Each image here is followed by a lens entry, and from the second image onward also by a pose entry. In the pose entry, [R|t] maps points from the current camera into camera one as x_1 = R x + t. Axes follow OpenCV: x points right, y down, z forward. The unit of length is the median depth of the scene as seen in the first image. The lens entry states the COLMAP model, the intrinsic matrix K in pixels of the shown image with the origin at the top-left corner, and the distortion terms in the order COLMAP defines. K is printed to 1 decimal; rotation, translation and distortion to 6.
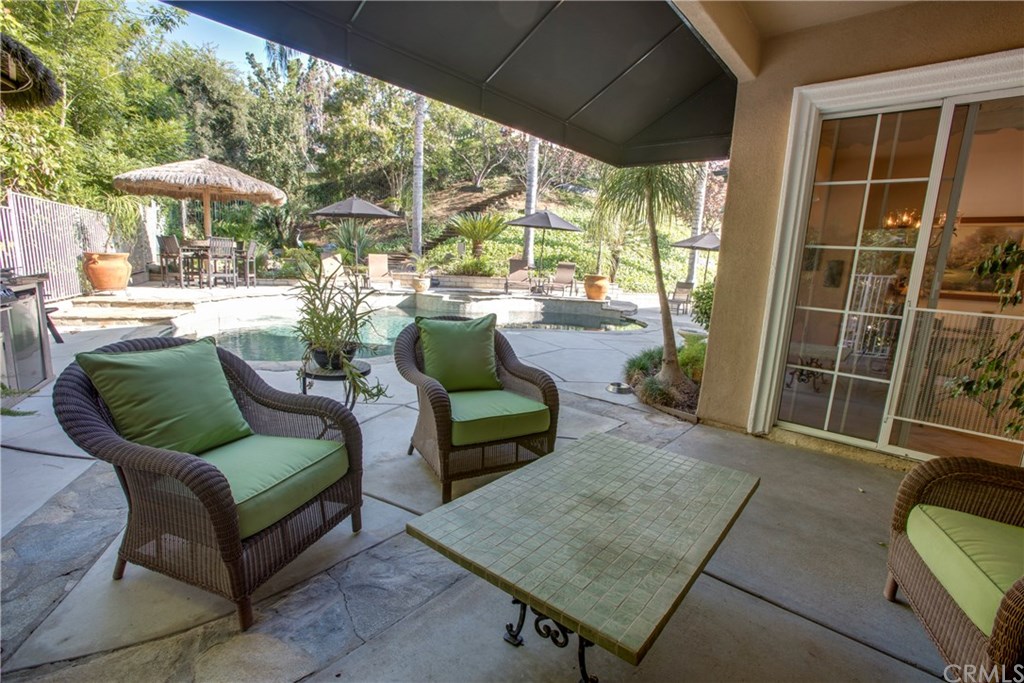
lens RADIAL K [[467.5, 0, 512.0], [0, 467.5, 341.5], [0, 0, 1]] dist [-0.003917, -0.000190]
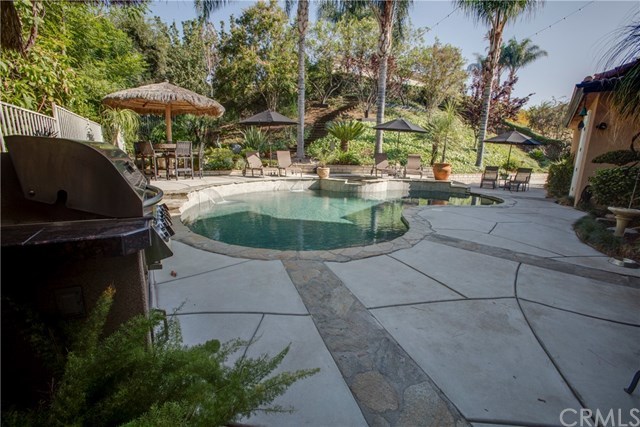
lens RADIAL K [[285.0, 0, 320.0], [0, 285.0, 213.5], [0, 0, 1]] dist [-0.012736, 0.000168]
pose [[0.998900, -0.028679, 0.037107, -0.218407], [0.027152, 0.998789, 0.041034, -0.031297], [-0.038239, -0.039981, 0.998468, 0.130680]]
